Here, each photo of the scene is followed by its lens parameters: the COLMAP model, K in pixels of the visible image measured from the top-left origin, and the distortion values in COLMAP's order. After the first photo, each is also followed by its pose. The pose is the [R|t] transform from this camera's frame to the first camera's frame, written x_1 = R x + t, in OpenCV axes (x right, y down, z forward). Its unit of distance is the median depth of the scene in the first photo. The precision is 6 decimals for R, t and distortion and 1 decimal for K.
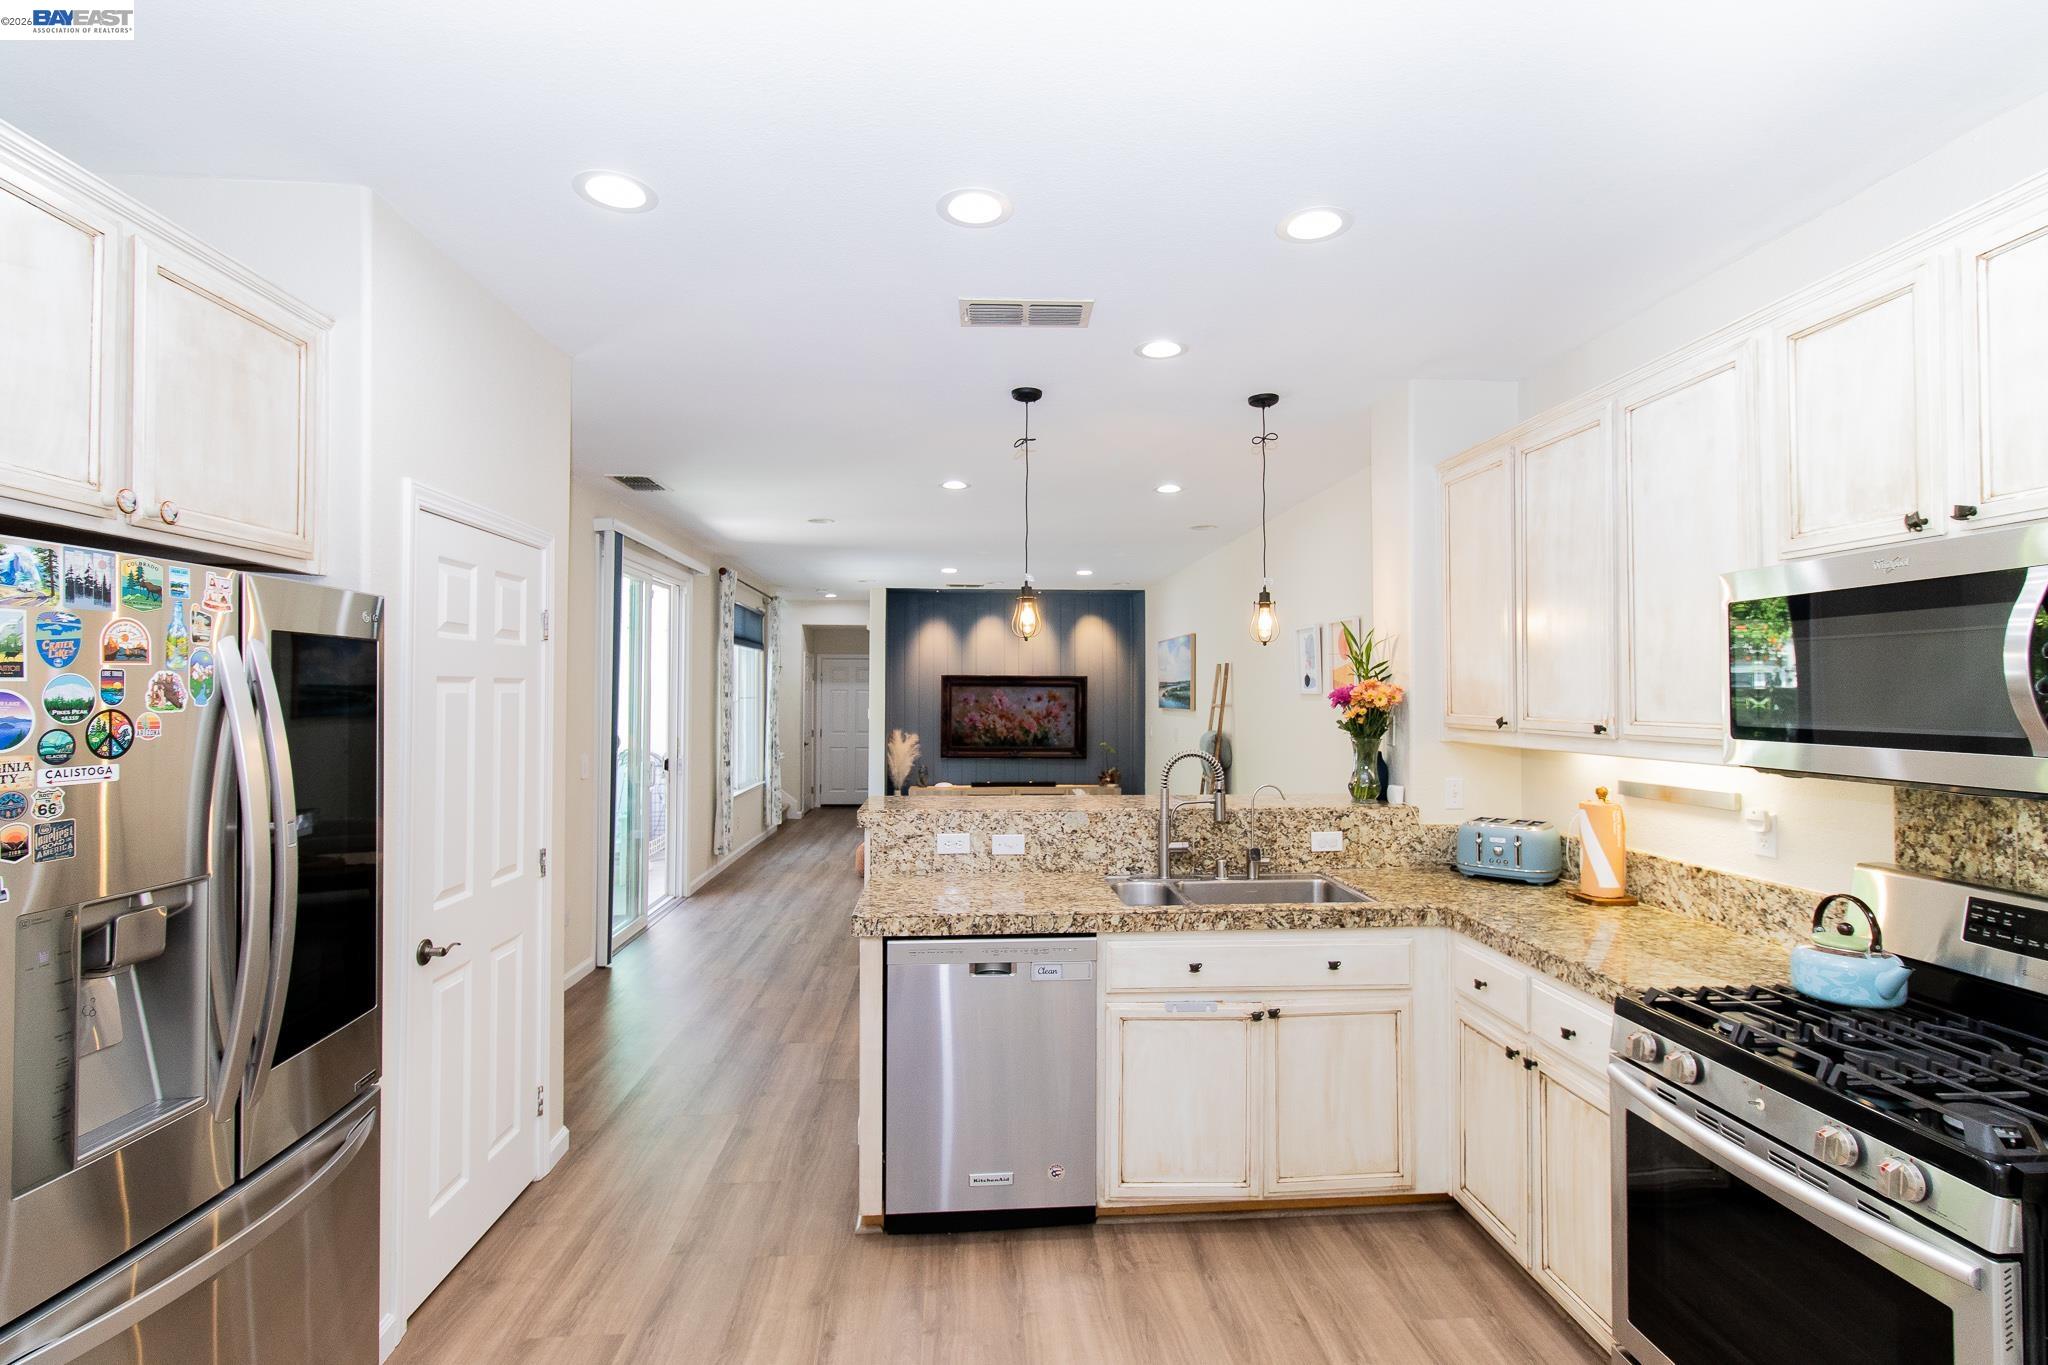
lens RADIAL K [[953.0, 0, 1027.0], [0, 953.0, 675.2], [0, 0, 1]] dist [0.003715, 0.000596]
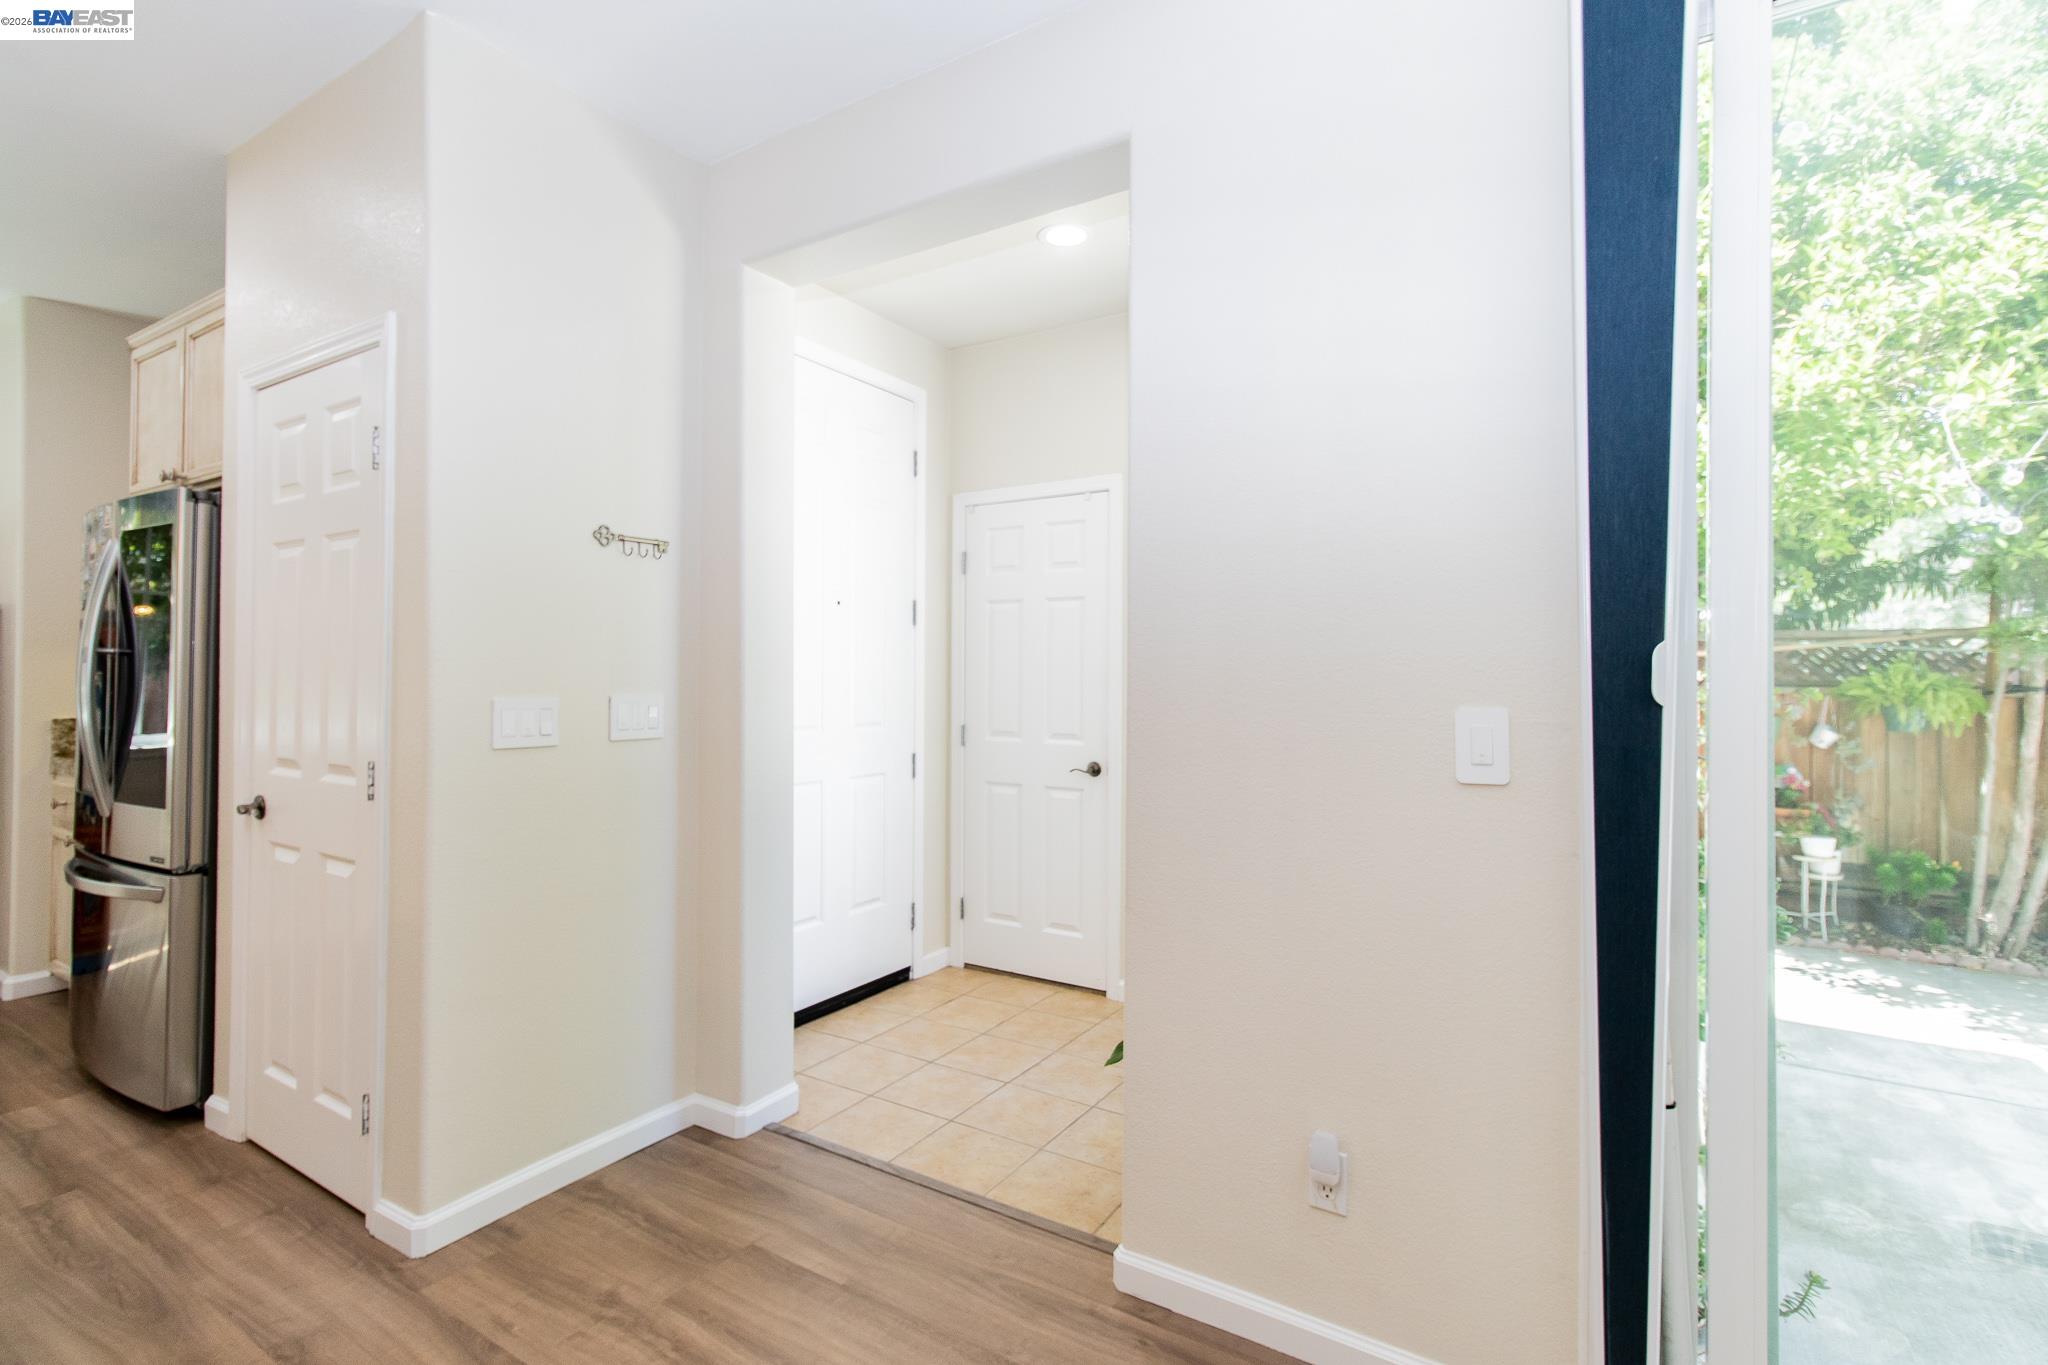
lens RADIAL K [[953.0, 0, 1027.0], [0, 953.0, 675.2], [0, 0, 1]] dist [0.003715, 0.000596]
pose [[-0.589194, -0.009241, -0.807939, -0.245267], [0.008034, 0.999818, -0.017295, 0.149297], [0.807952, -0.016681, -0.589012, 2.027834]]
